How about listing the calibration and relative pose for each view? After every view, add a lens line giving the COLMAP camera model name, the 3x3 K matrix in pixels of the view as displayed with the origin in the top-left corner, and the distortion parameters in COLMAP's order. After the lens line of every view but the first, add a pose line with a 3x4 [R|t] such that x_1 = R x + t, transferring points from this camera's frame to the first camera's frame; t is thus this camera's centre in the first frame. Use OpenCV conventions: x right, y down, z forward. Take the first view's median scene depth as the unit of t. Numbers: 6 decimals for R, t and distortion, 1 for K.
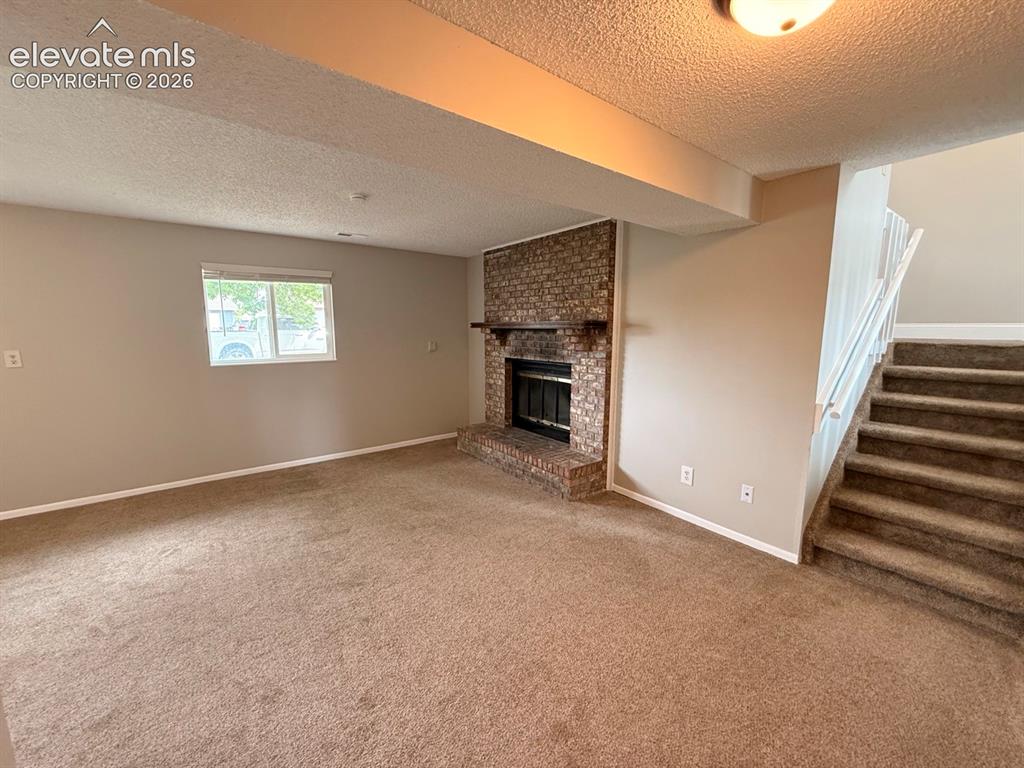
lens RADIAL K [[406.6, 0, 508.3], [0, 406.6, 383.3], [0, 0, 1]] dist [0.001911, -0.000011]
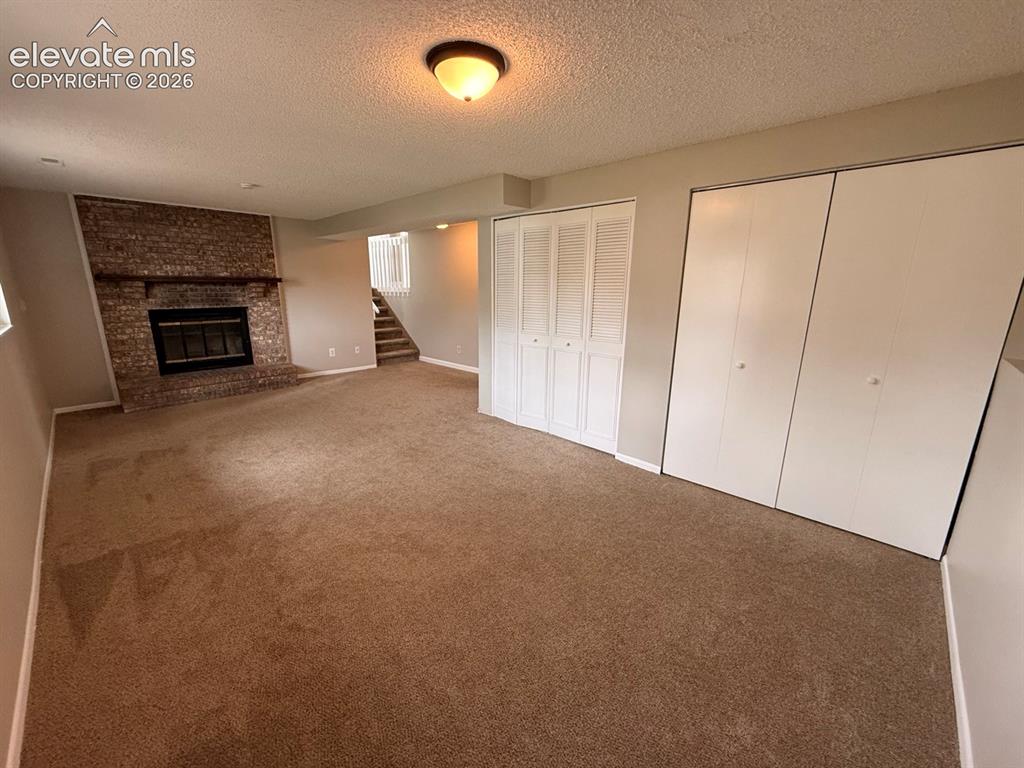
lens RADIAL K [[406.6, 0, 508.3], [0, 406.6, 383.3], [0, 0, 1]] dist [0.001911, -0.000011]
pose [[-0.141877, -0.239587, 0.960452, -1.434663], [0.124545, 0.958237, 0.257432, -0.044237], [-0.982018, 0.156144, -0.106112, 0.275772]]
